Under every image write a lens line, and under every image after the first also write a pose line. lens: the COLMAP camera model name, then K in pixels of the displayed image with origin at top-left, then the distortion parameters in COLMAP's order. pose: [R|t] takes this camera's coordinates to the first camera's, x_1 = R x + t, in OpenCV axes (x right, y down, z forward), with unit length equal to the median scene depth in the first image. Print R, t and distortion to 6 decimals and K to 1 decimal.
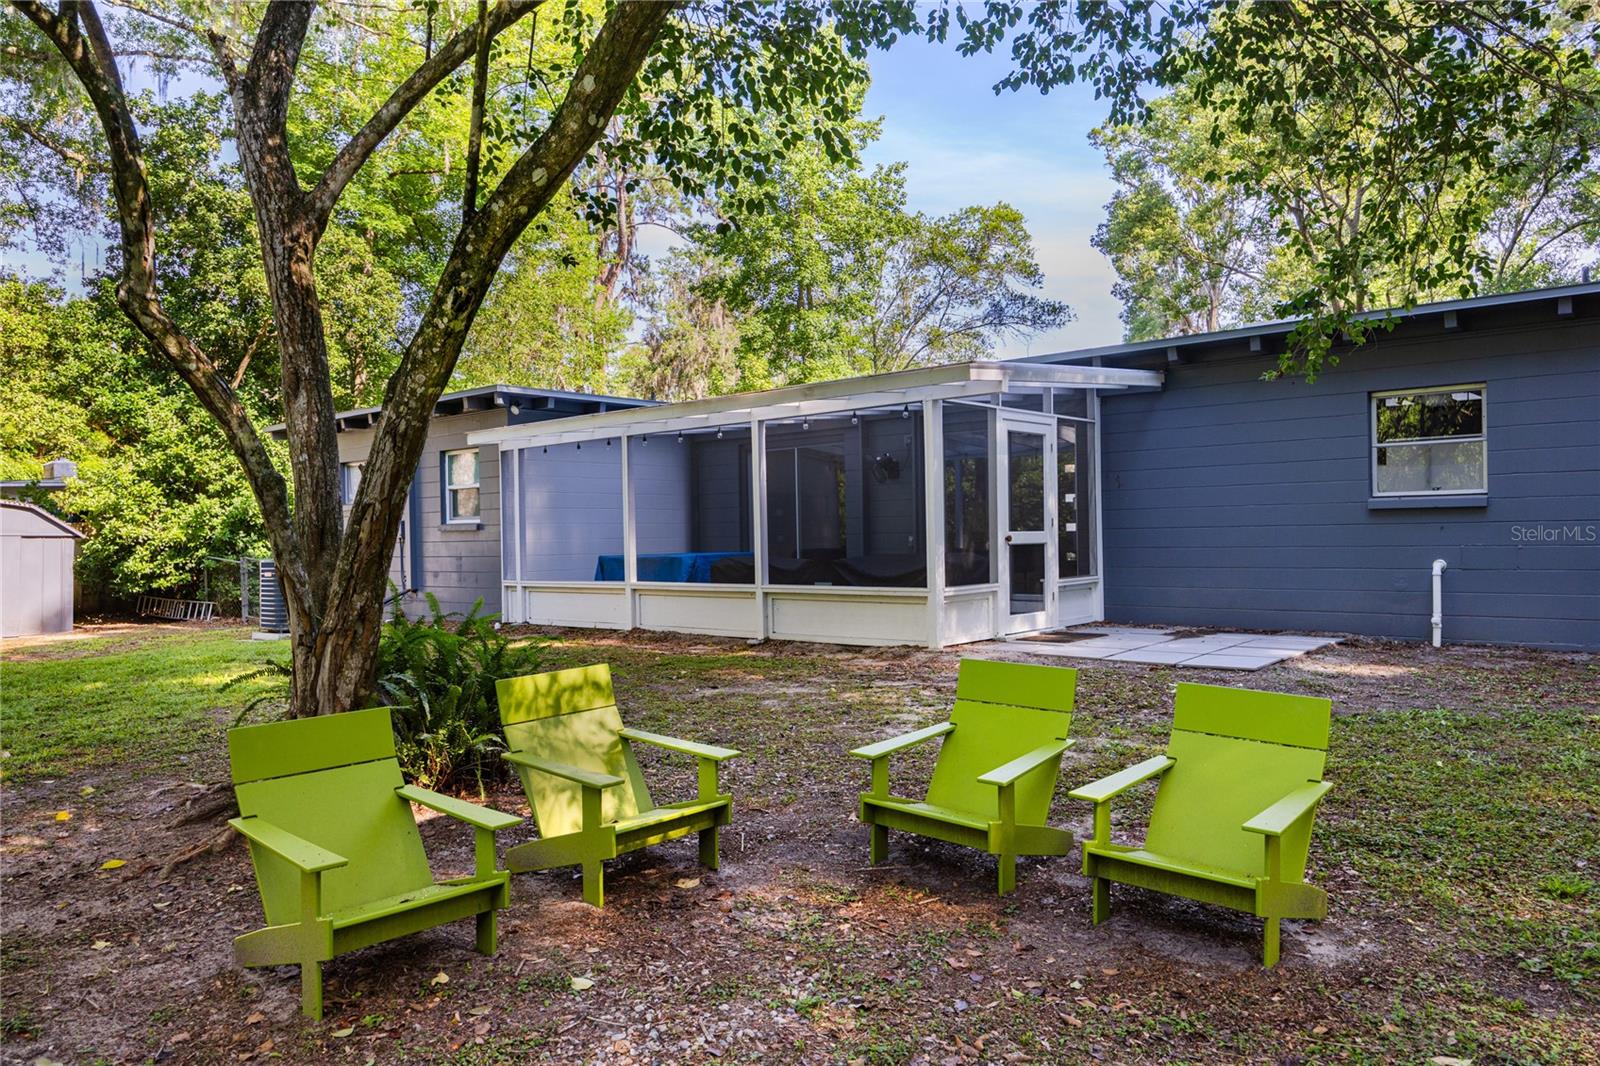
lens RADIAL K [[1118.9, 0, 800.5], [0, 1118.9, 524.6], [0, 0, 1]] dist [0.002670, -0.002555]
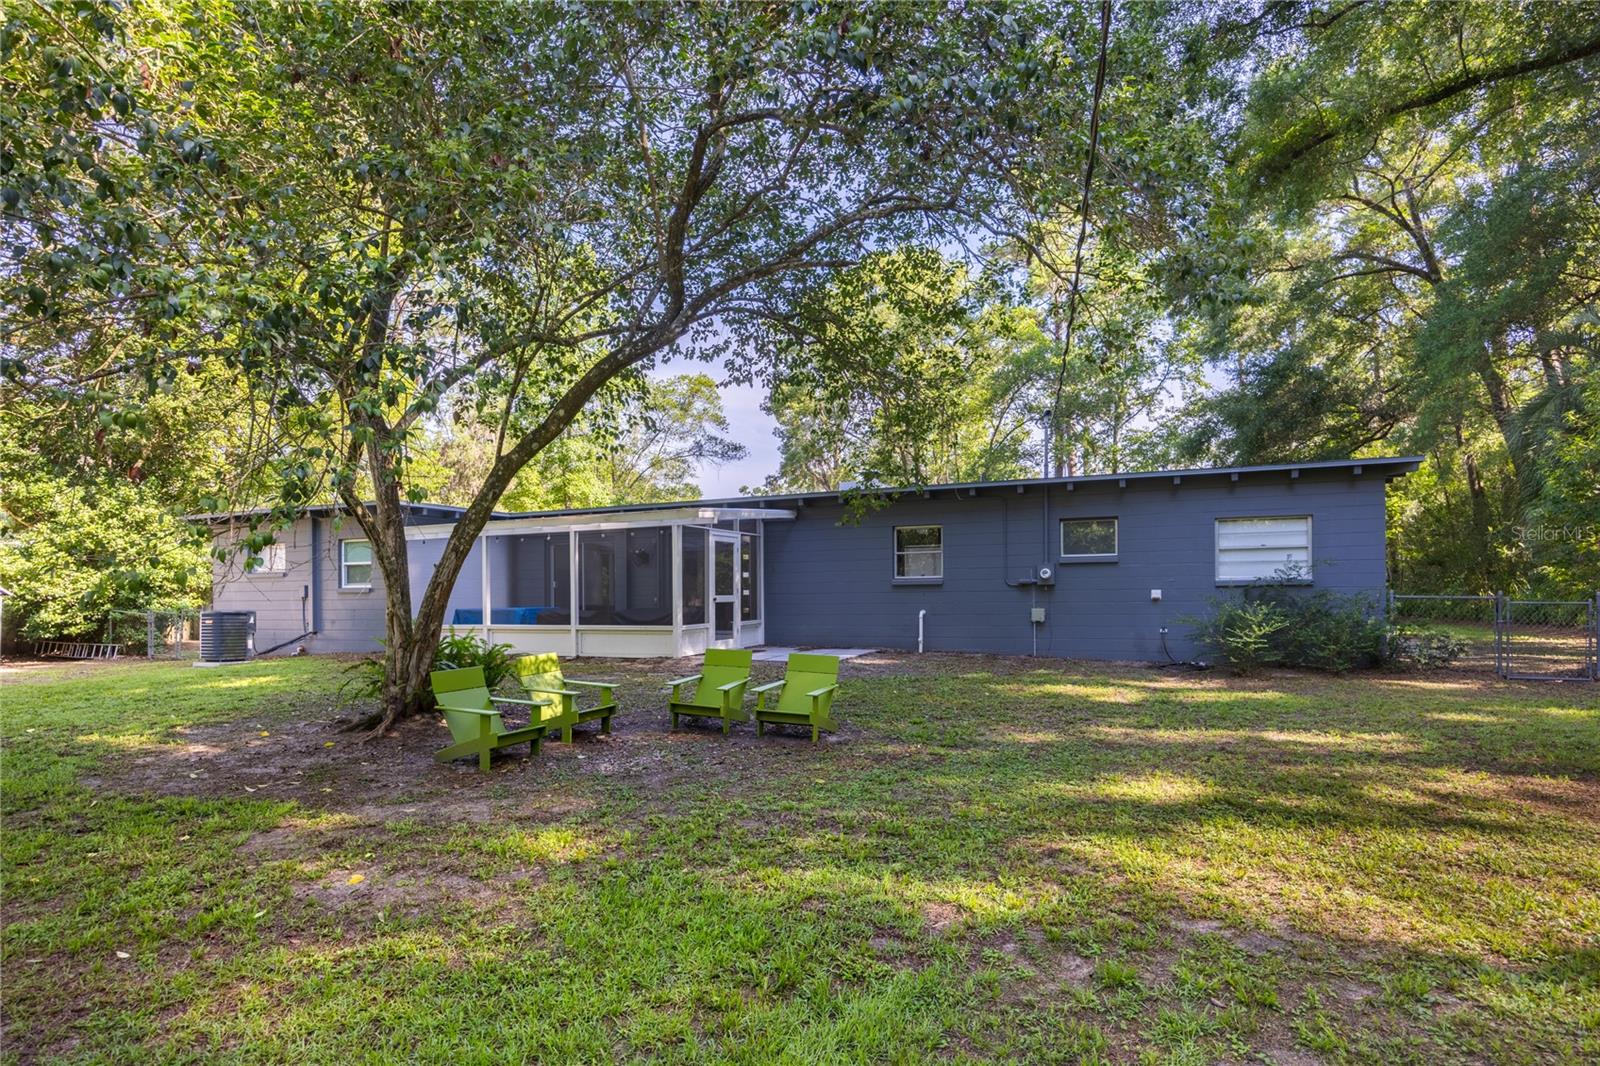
lens RADIAL K [[869.6, 0, 801.3], [0, 869.6, 533.9], [0, 0, 1]] dist [-0.013684, 0.000093]
pose [[0.954169, 0.026585, 0.298085, -0.104733], [-0.007690, 0.997896, -0.064384, -0.003704], [-0.299169, 0.059141, 0.952366, -0.402197]]
